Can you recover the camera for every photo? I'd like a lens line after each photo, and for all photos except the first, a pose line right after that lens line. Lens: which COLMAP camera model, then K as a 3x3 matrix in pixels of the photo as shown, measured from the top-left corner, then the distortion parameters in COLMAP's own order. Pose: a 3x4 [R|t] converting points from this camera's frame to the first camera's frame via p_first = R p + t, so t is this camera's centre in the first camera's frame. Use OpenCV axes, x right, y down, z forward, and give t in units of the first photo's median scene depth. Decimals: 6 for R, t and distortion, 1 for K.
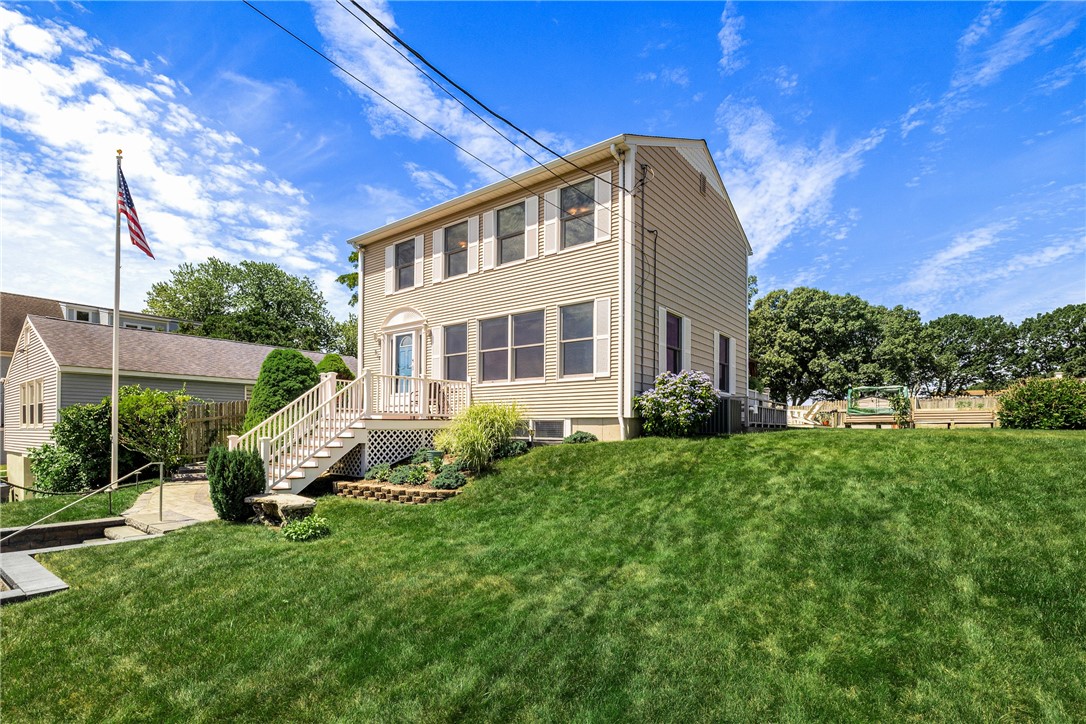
lens RADIAL K [[549.8, 0, 549.7], [0, 549.8, 420.2], [0, 0, 1]] dist [0.005629, 0.003281]
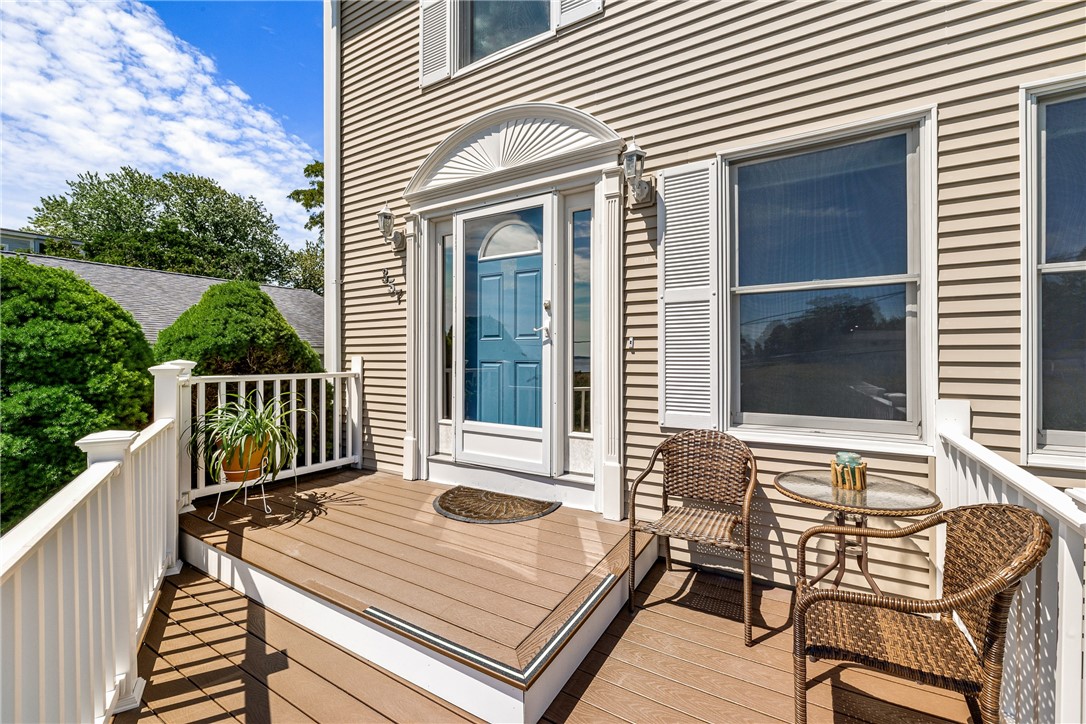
lens RADIAL K [[466.1, 0, 552.6], [0, 466.1, 347.0], [0, 0, 1]] dist [-0.001517, 0.004824]
pose [[0.991105, -0.011094, 0.132619, -0.289132], [0.010420, 0.999929, 0.005778, -0.094887], [-0.132674, -0.004345, 0.991150, 0.811000]]
